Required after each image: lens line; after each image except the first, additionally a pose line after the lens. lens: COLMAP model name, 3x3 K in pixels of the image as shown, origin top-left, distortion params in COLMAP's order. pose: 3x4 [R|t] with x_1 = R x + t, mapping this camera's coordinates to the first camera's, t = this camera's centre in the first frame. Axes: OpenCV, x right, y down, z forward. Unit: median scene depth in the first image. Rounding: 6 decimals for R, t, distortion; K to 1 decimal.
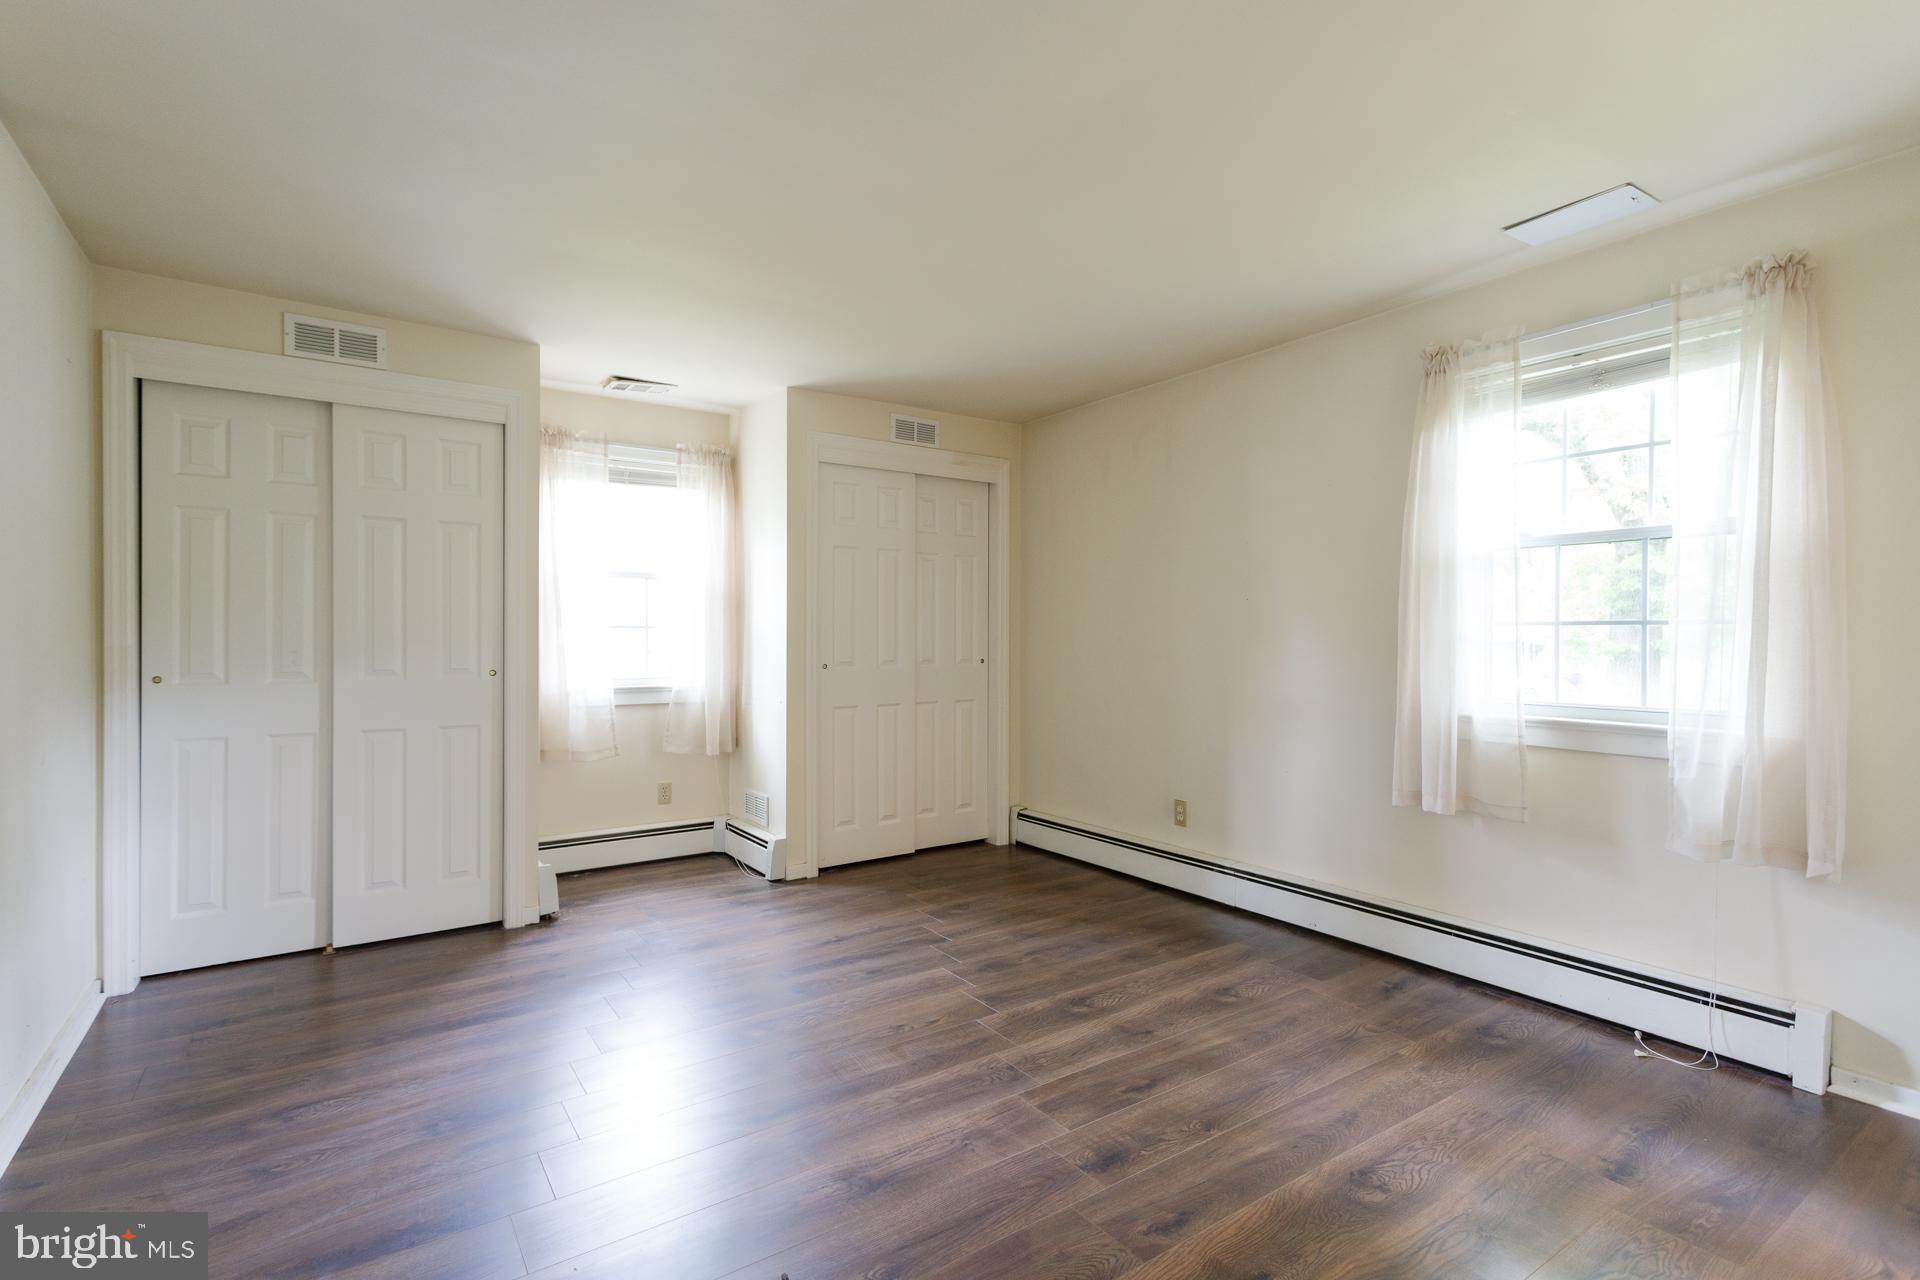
lens RADIAL K [[907.2, 0, 947.8], [0, 907.2, 640.5], [0, 0, 1]] dist [0.018354, -0.001190]
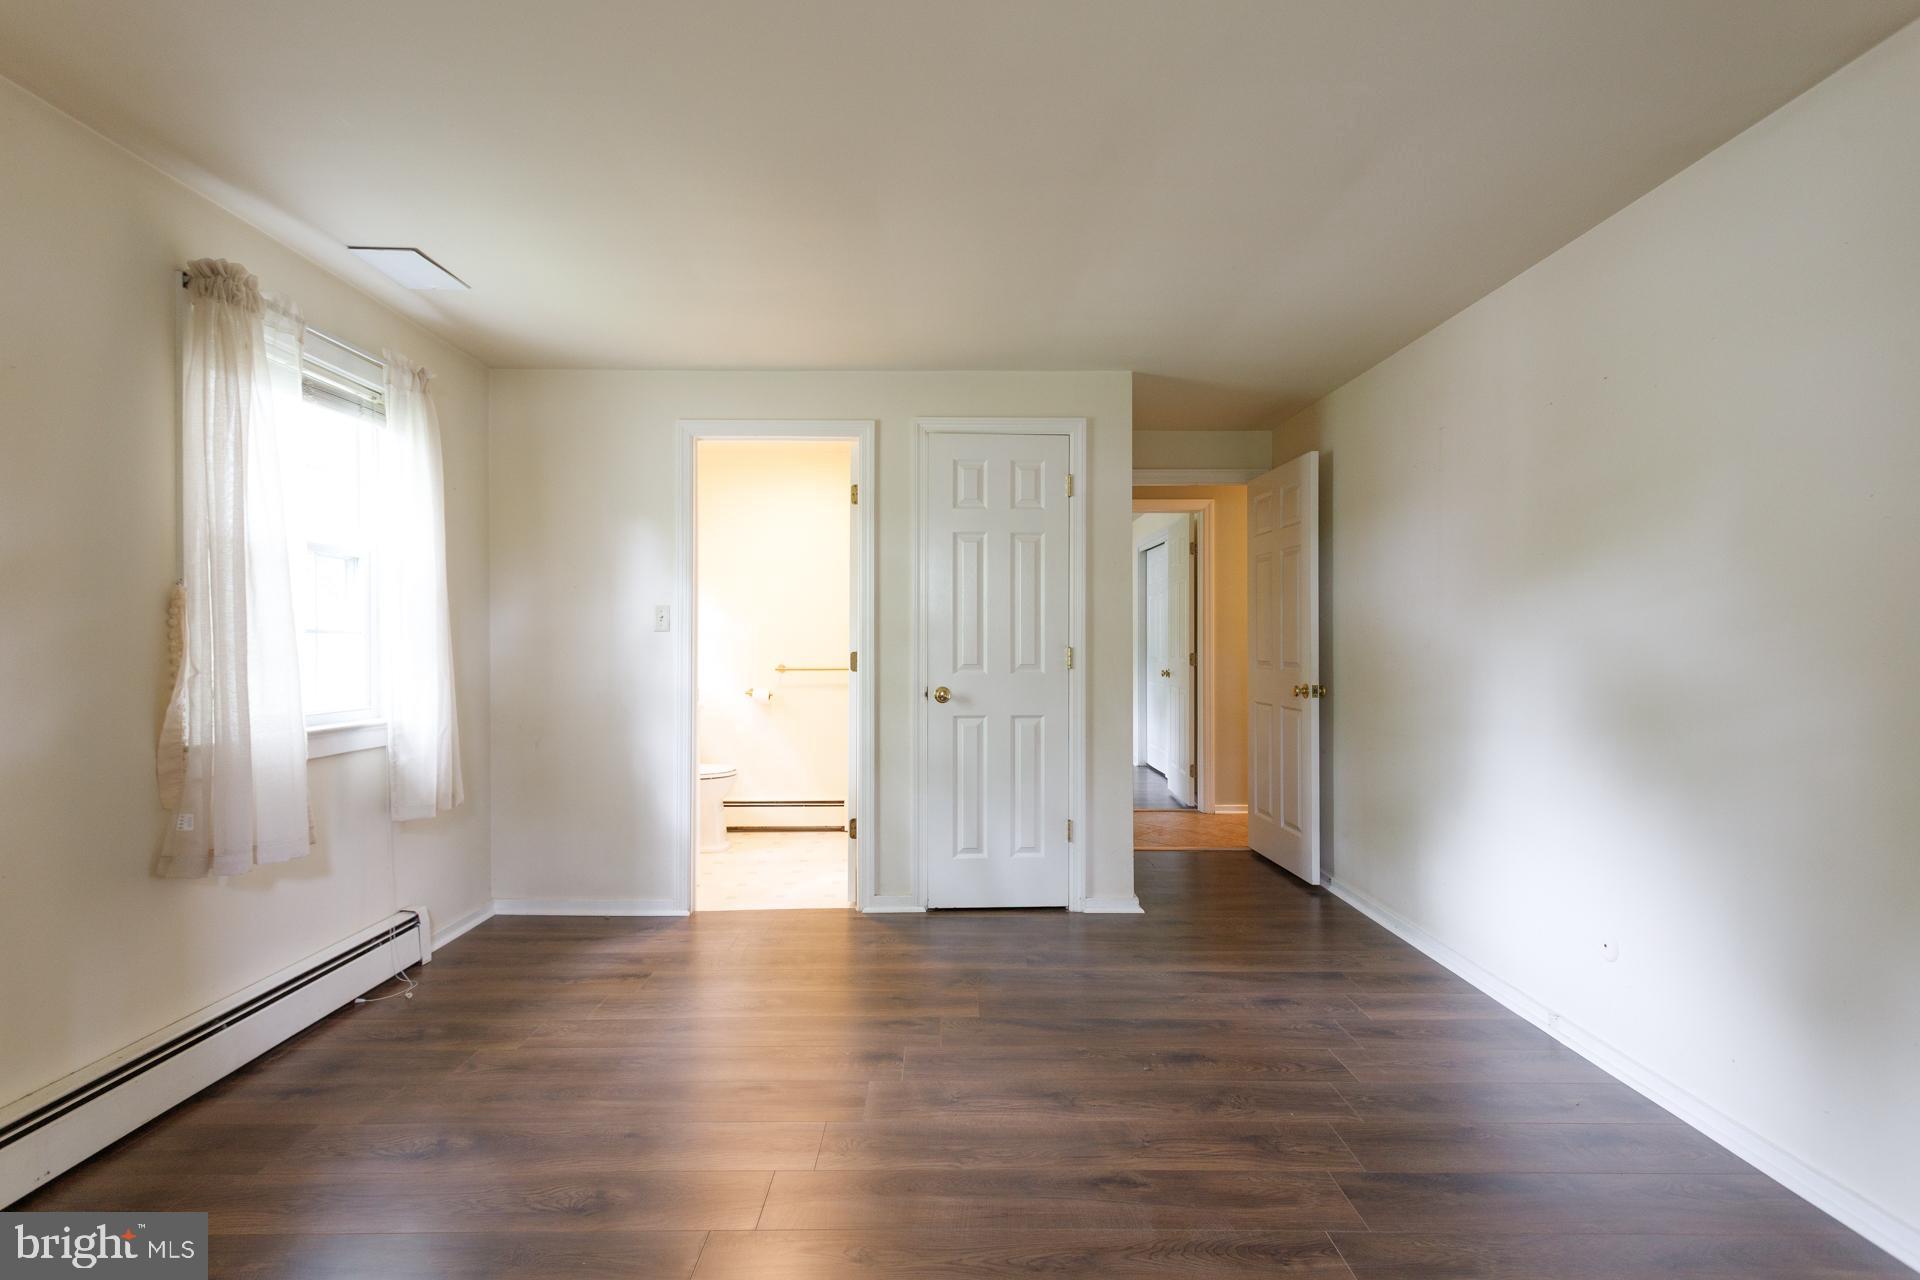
lens RADIAL K [[907.2, 0, 947.8], [0, 907.2, 640.5], [0, 0, 1]] dist [0.018354, -0.001190]
pose [[-0.832296, 0.001659, 0.554329, -0.486572], [0.002899, 0.999995, 0.001361, -0.009990], [-0.554324, 0.002740, -0.832296, 1.601269]]
